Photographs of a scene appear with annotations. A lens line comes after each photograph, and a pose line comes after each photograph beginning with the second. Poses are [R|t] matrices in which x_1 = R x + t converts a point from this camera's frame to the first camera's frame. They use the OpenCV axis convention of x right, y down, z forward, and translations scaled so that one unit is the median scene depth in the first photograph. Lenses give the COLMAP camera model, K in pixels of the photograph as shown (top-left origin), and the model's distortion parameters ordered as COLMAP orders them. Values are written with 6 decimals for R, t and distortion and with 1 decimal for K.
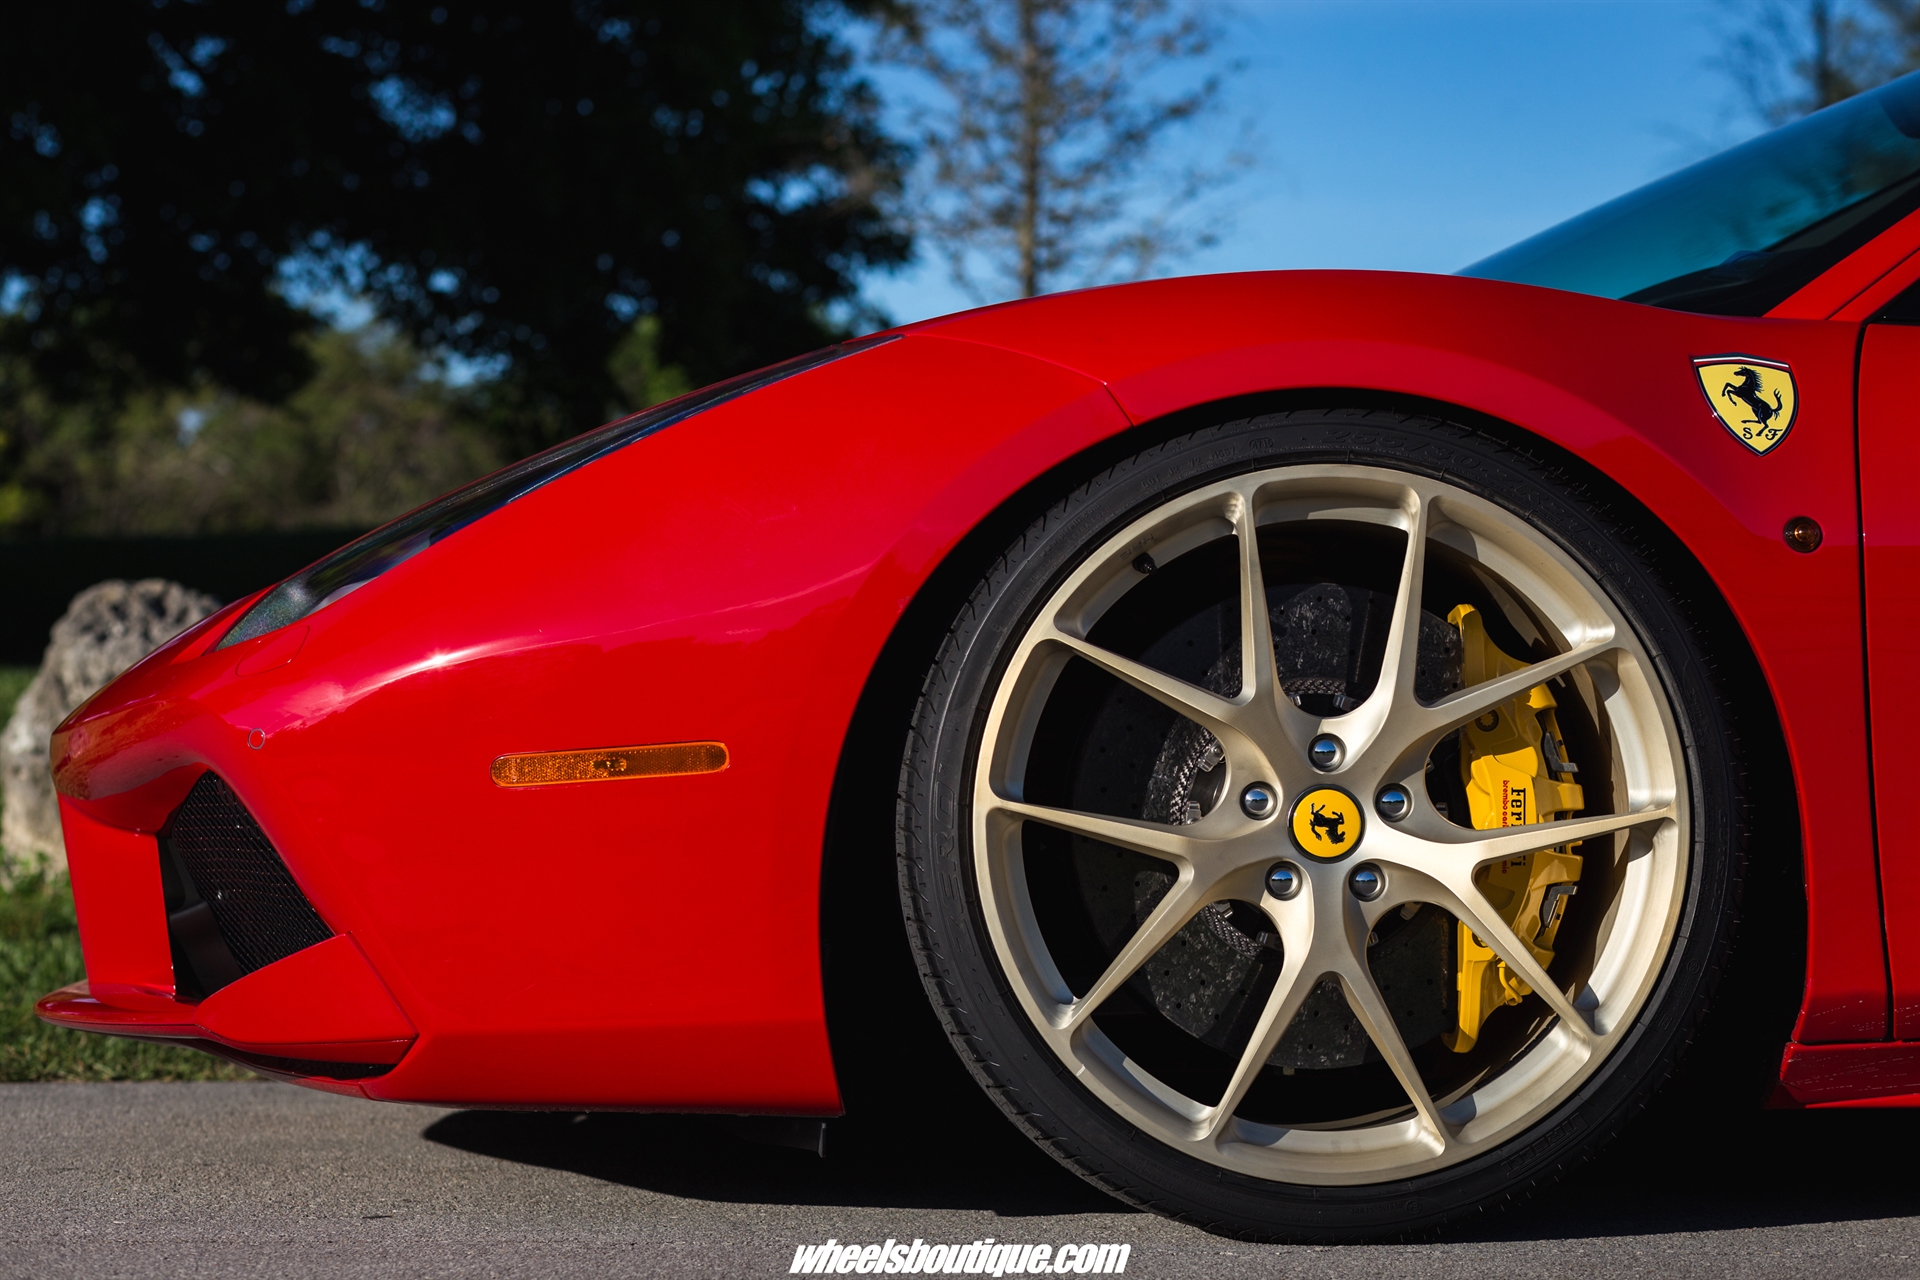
lens RADIAL K [[4602.0, 0, 960.0], [0, 4602.0, 640.0], [0, 0, 1]] dist [-0.044011, 0.159545]
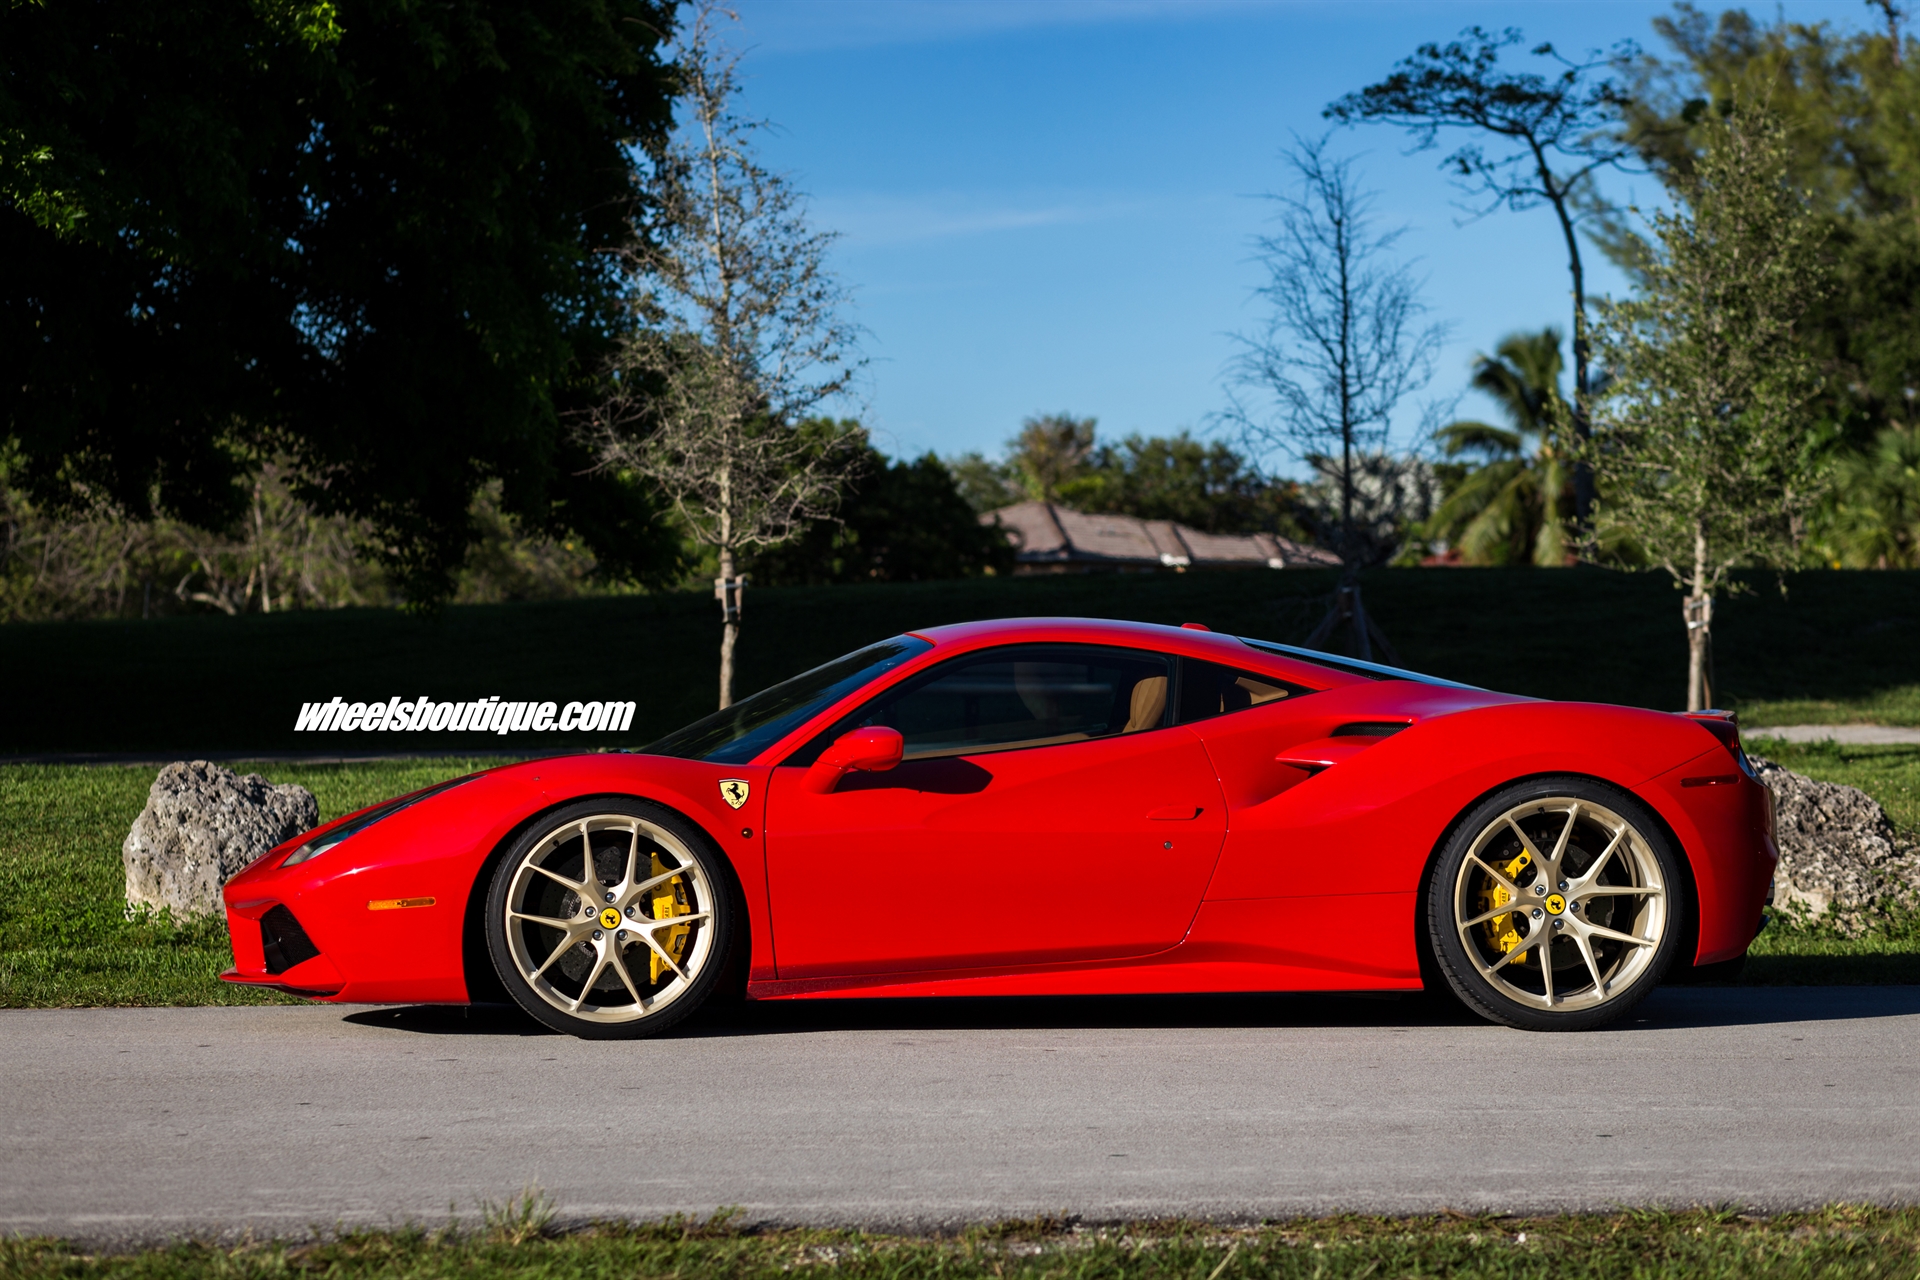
lens RADIAL K [[4602.0, 0, 960.0], [0, 4602.0, 640.0], [0, 0, 1]] dist [-0.044011, 0.159545]
pose [[0.999730, -0.010079, 0.020929, 0.270360], [0.009956, 0.999933, 0.005966, -0.185450], [-0.020988, -0.005756, 0.999763, -2.432979]]
